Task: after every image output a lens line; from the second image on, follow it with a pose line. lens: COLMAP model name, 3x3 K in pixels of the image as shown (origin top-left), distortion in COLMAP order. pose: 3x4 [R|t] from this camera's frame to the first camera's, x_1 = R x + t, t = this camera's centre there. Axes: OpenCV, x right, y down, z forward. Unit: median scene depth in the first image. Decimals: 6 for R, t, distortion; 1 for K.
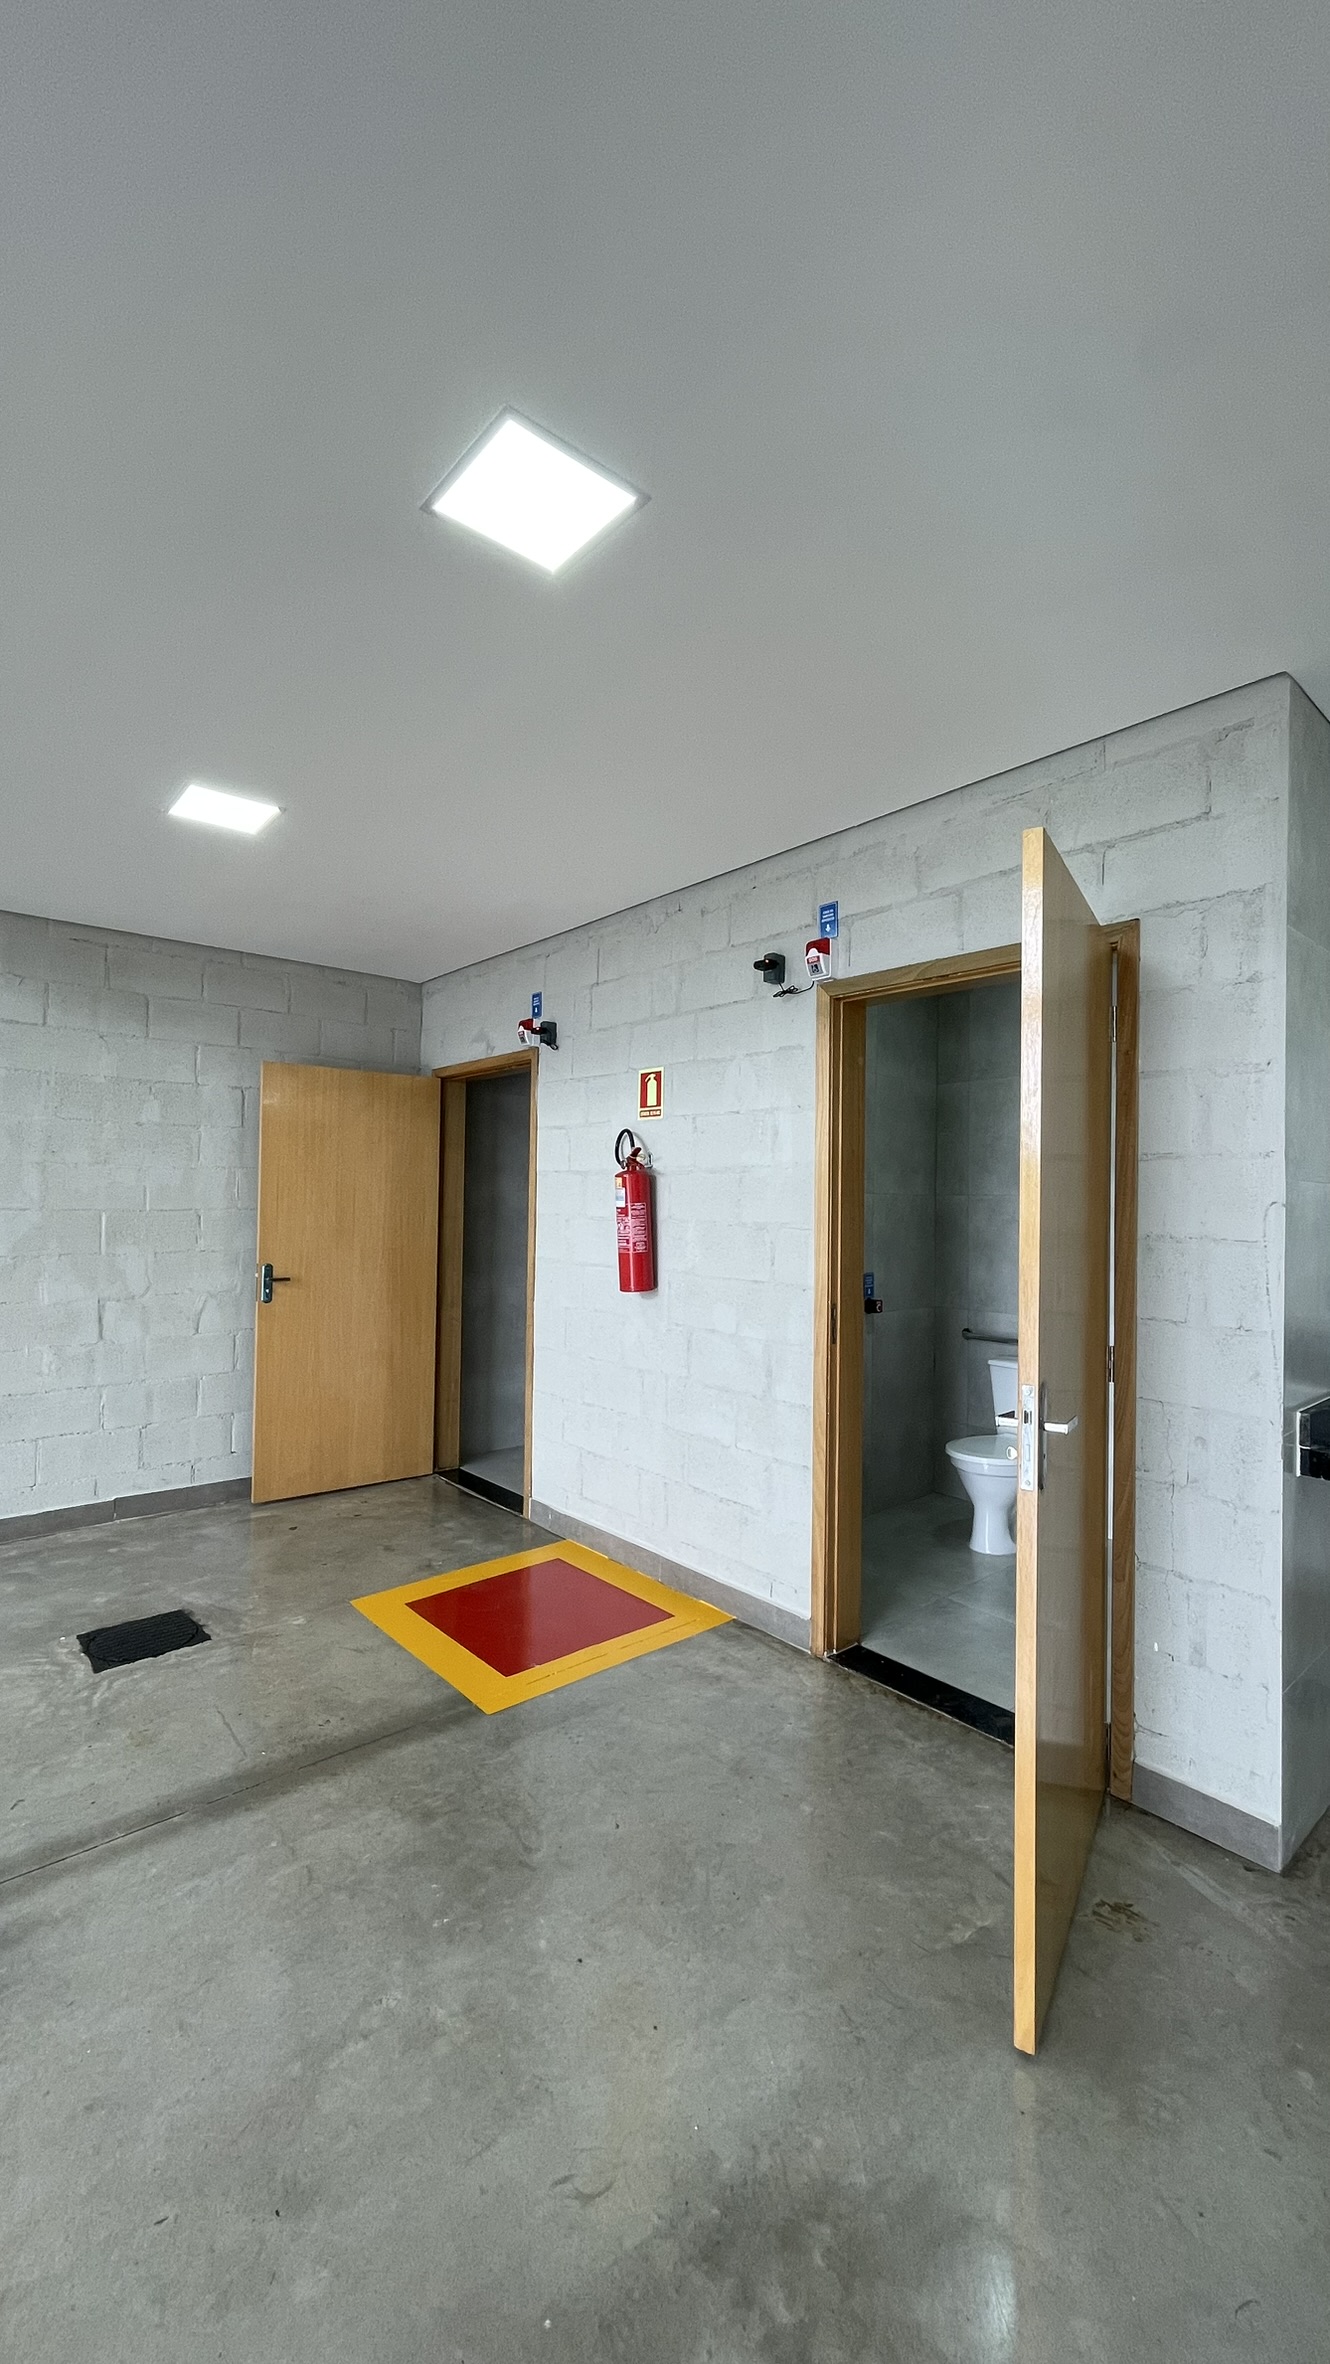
lens RADIAL K [[949.5, 0, 657.2], [0, 949.5, 1185.6], [0, 0, 1]] dist [-0.002335, 0.000310]
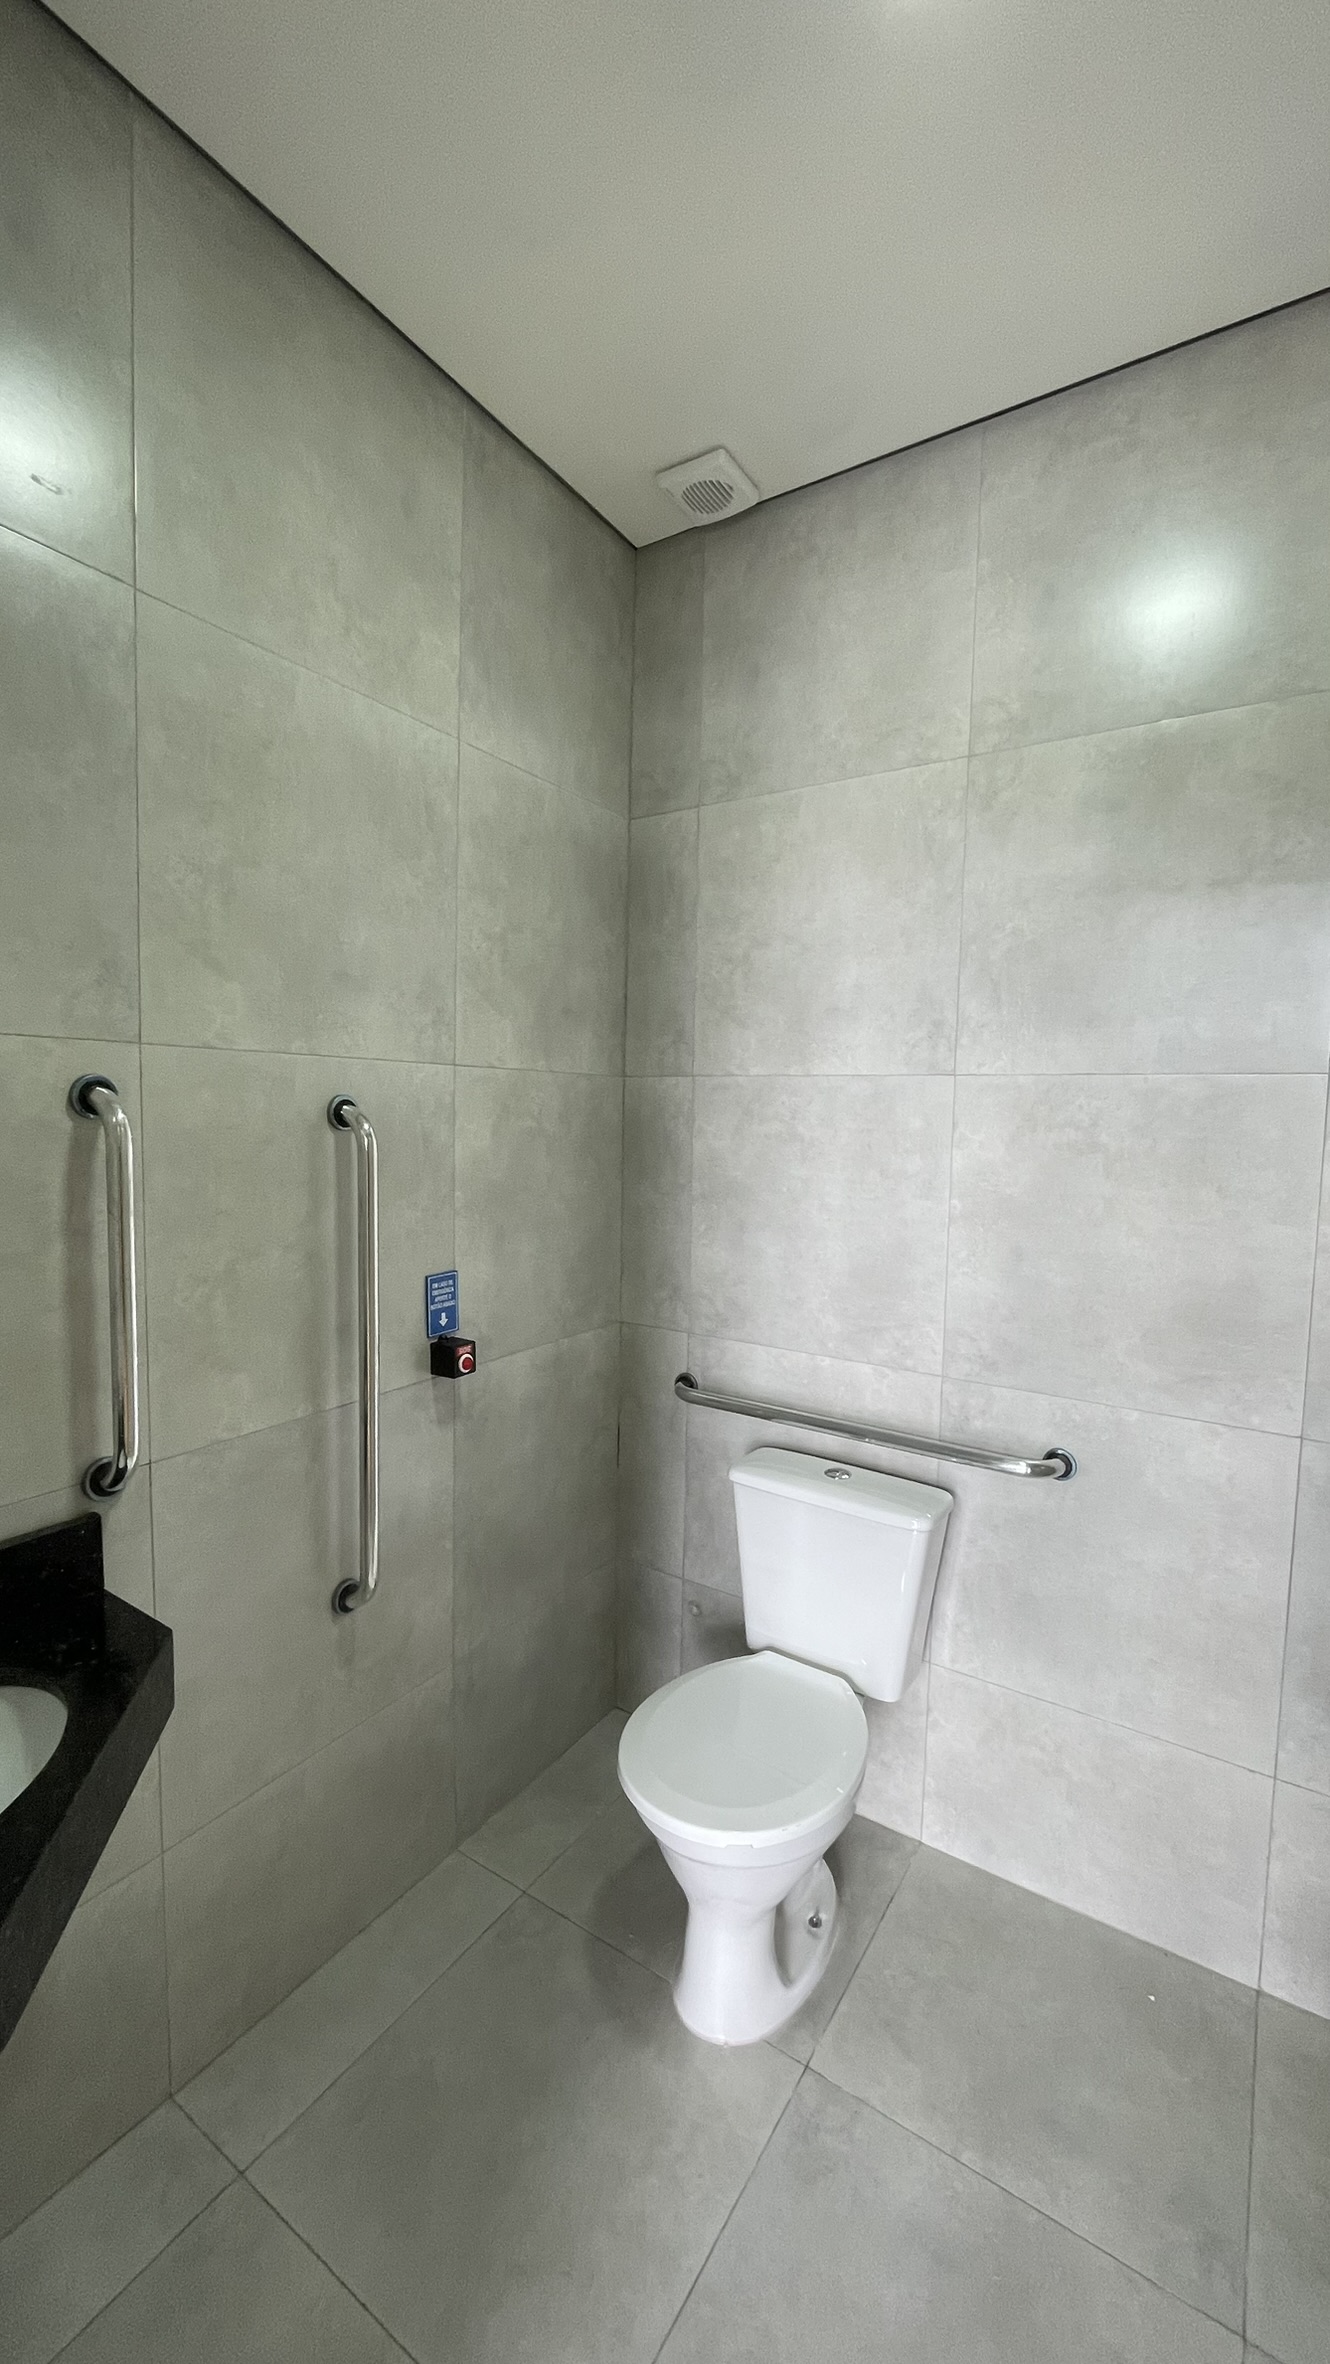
lens RADIAL K [[949.5, 0, 664.2], [0, 949.5, 1180.5], [0, 0, 1]] dist [-0.002335, 0.000310]
pose [[0.962345, -0.014967, 0.271419, 0.162931], [-0.011673, 0.995287, 0.096270, 0.013638], [-0.271581, -0.095813, 0.957634, 0.484172]]
